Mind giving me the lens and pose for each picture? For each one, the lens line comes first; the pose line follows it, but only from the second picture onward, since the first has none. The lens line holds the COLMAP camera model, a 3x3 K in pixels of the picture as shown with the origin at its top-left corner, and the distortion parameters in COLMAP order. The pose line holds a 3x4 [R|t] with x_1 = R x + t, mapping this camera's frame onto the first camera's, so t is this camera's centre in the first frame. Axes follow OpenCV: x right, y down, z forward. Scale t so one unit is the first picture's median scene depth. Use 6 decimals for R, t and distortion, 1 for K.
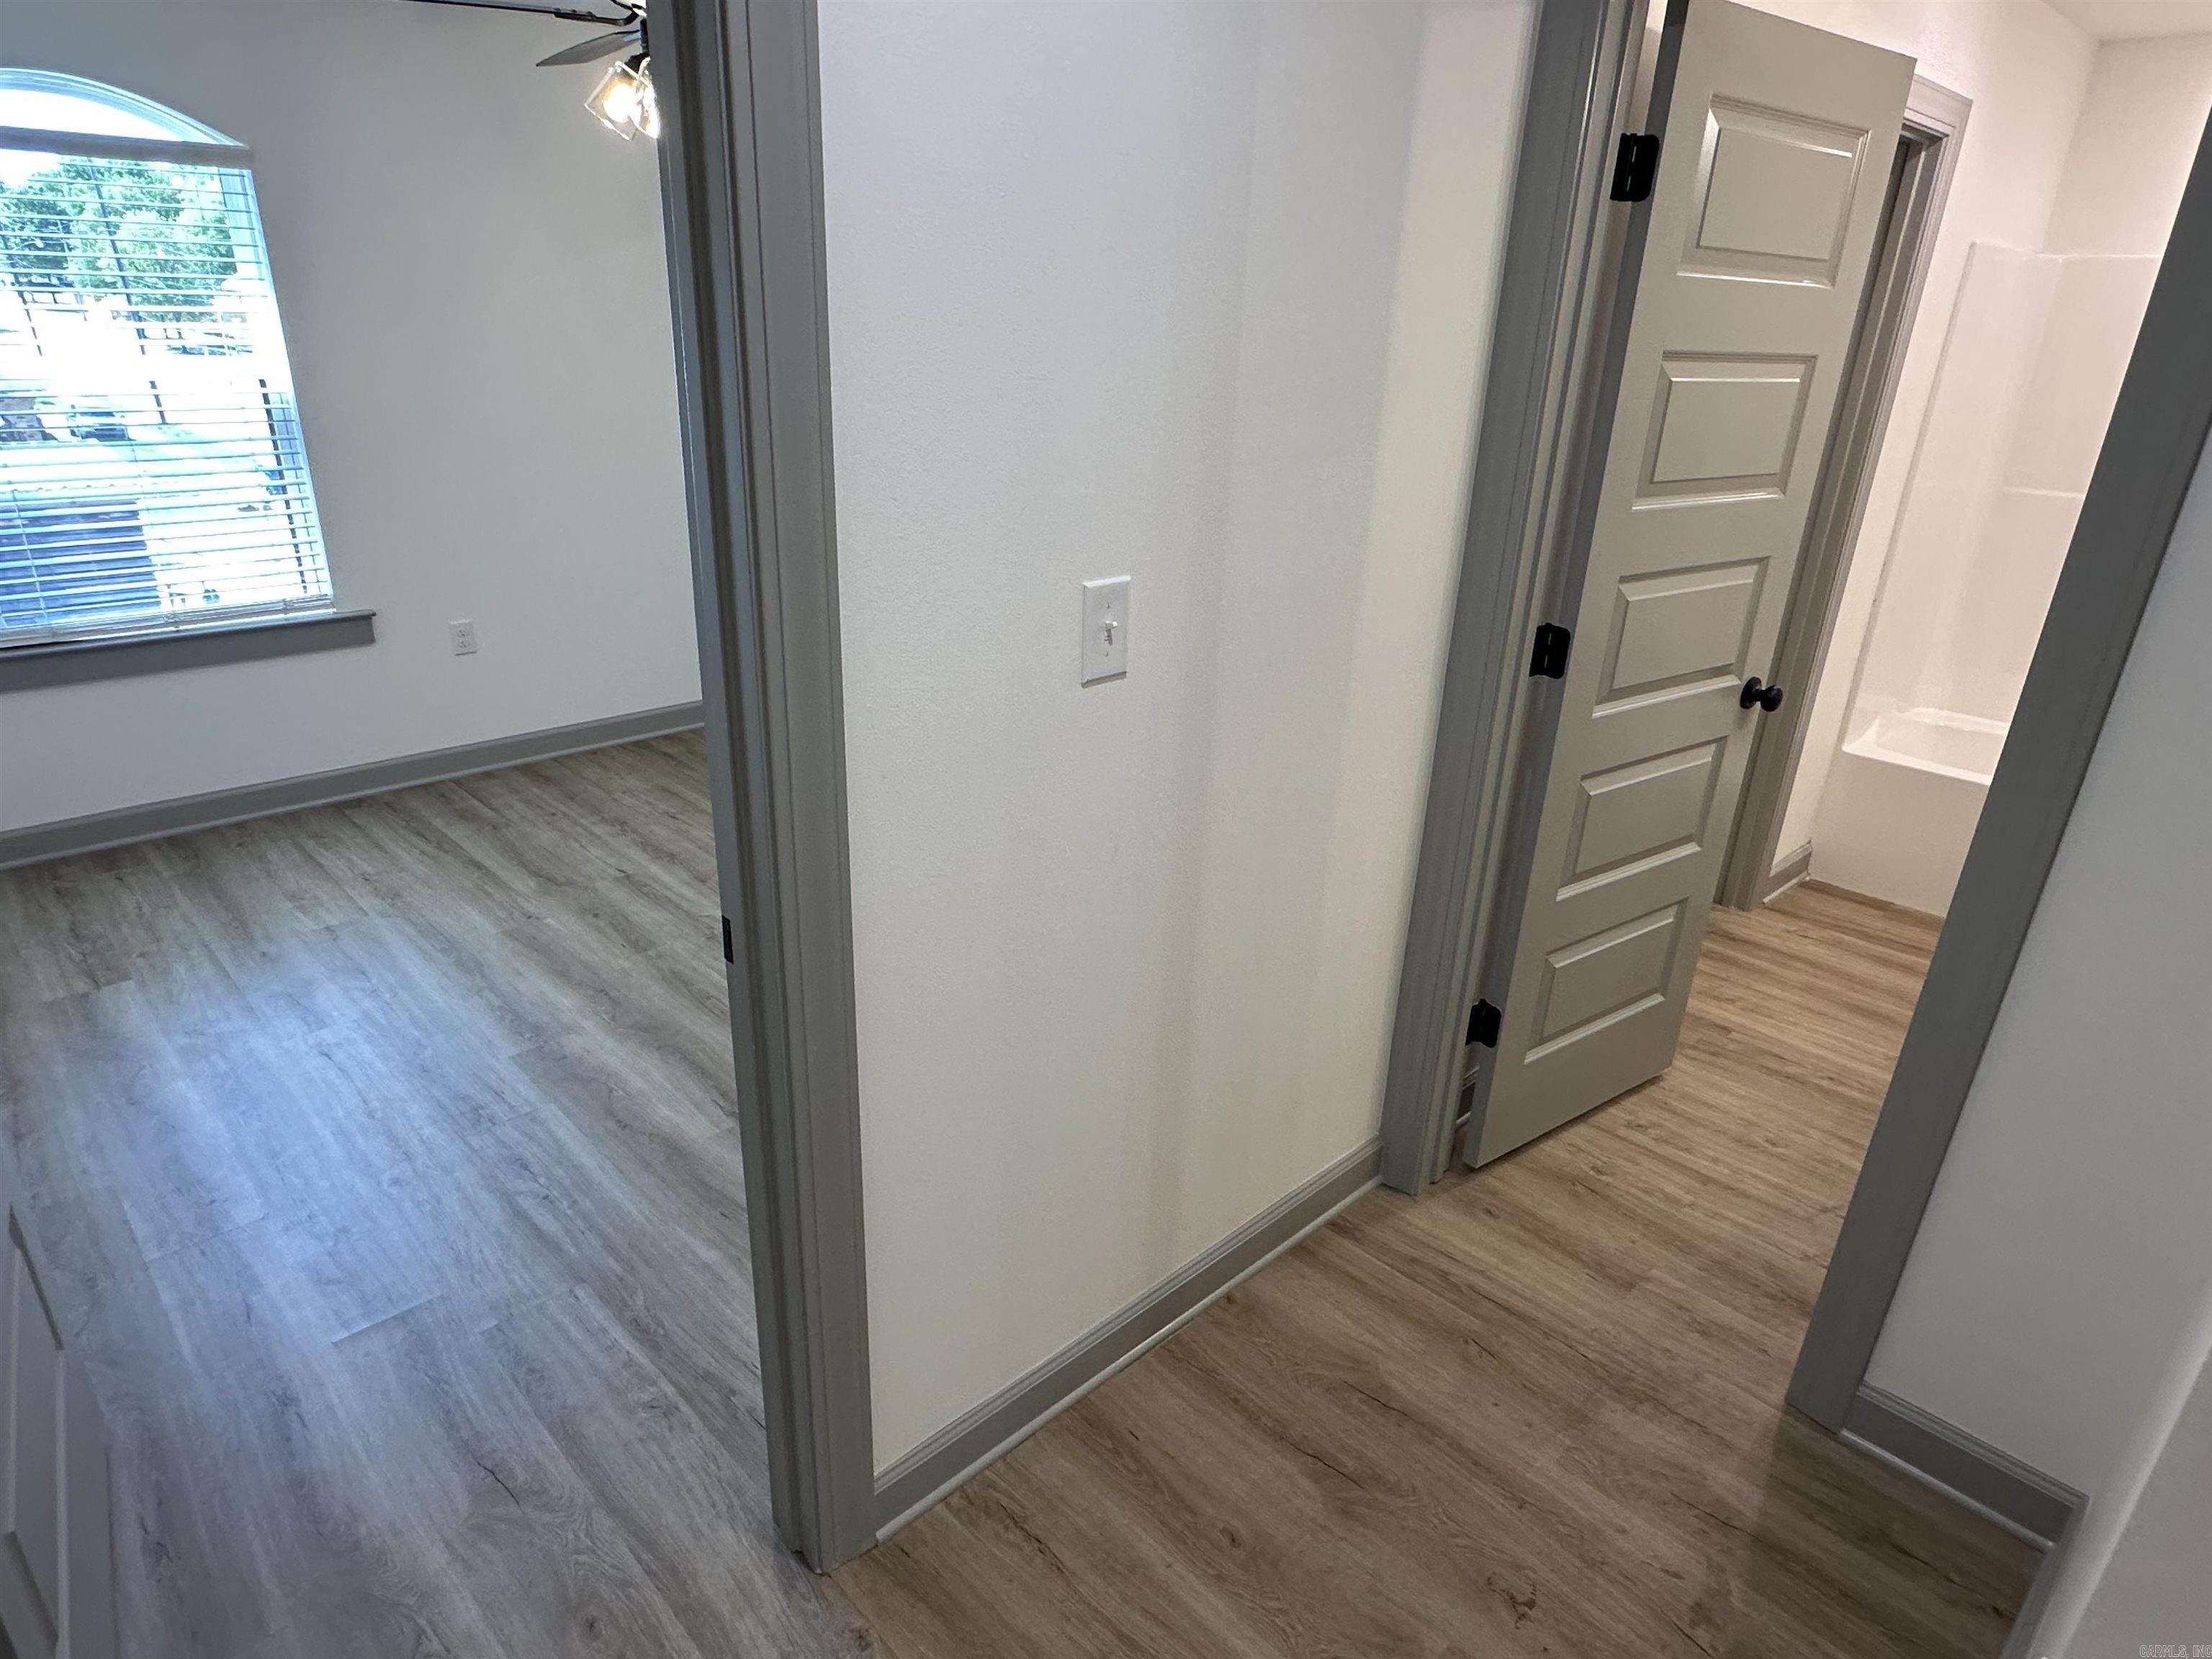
lens RADIAL K [[1281.6, 0, 1098.2], [0, 1281.6, 862.4], [0, 0, 1]] dist [0.005304, -0.016870]
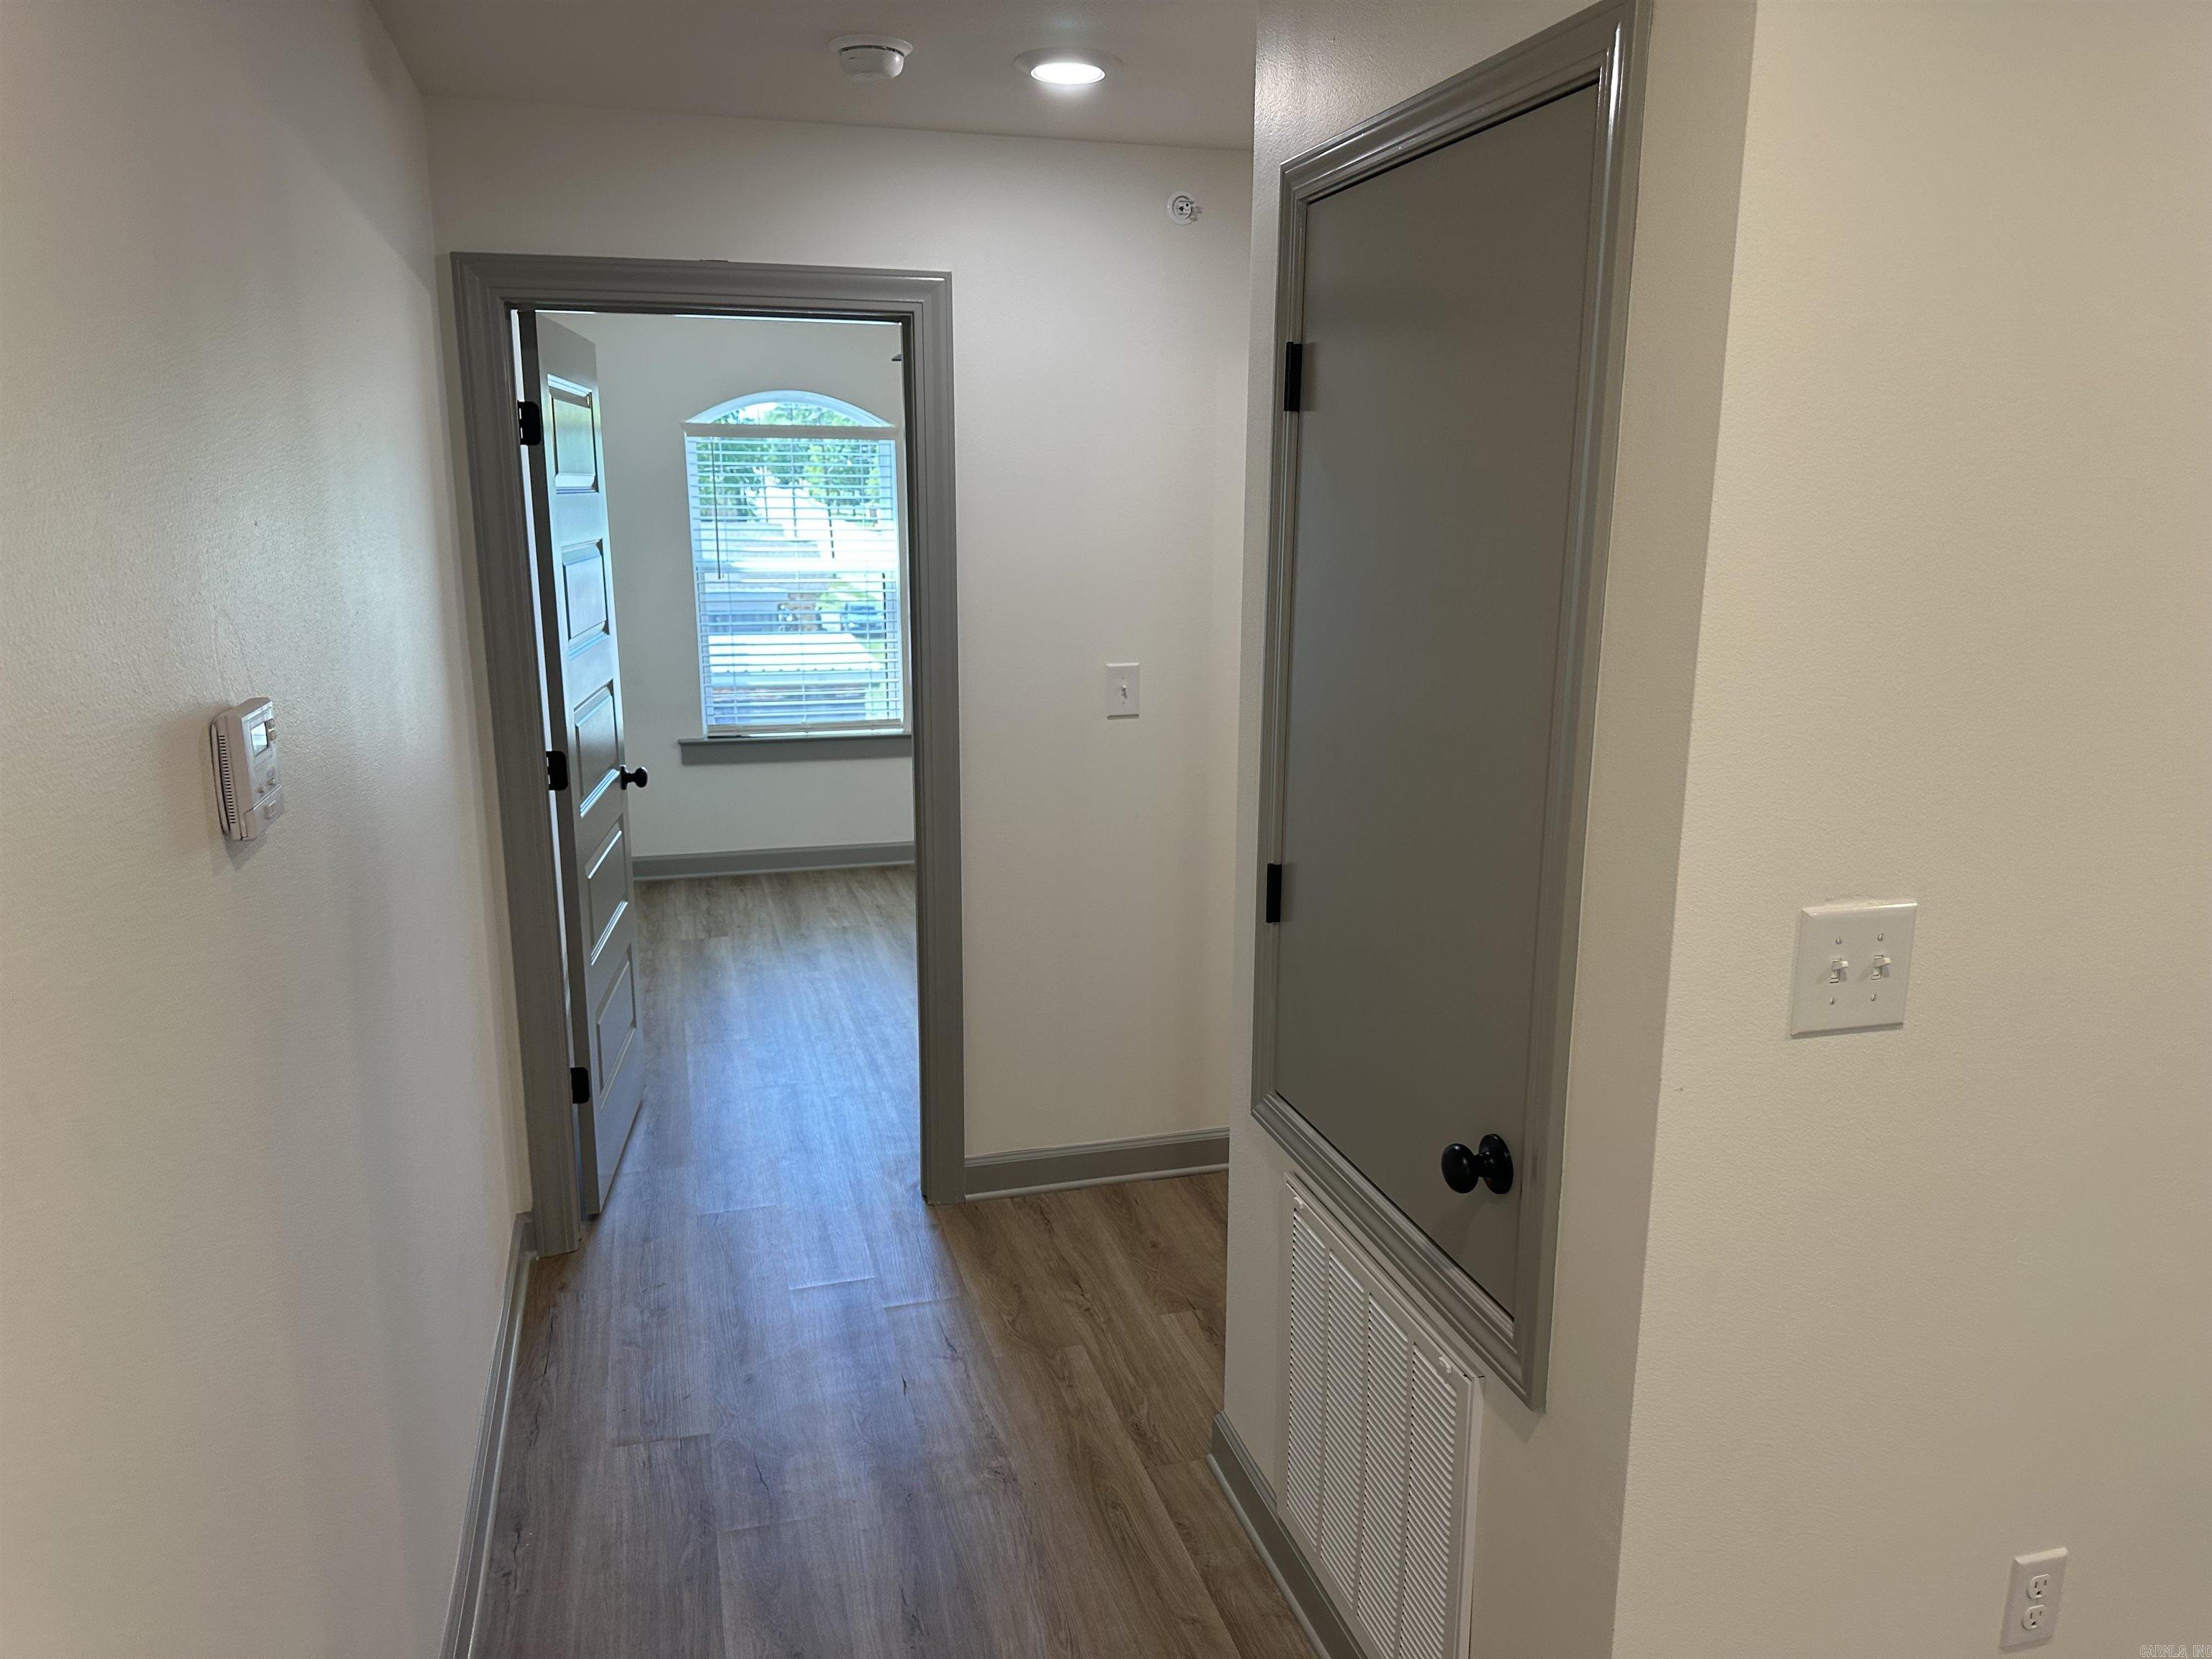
lens RADIAL K [[1540.2, 0, 1086.5], [0, 1540.2, 844.5], [0, 0, 1]] dist [0.126421, -0.218861]
pose [[0.877319, 0.070574, -0.474690, 0.537371], [-0.159171, 0.975930, -0.149084, 0.198467], [0.452742, 0.206351, 0.867435, -0.487230]]
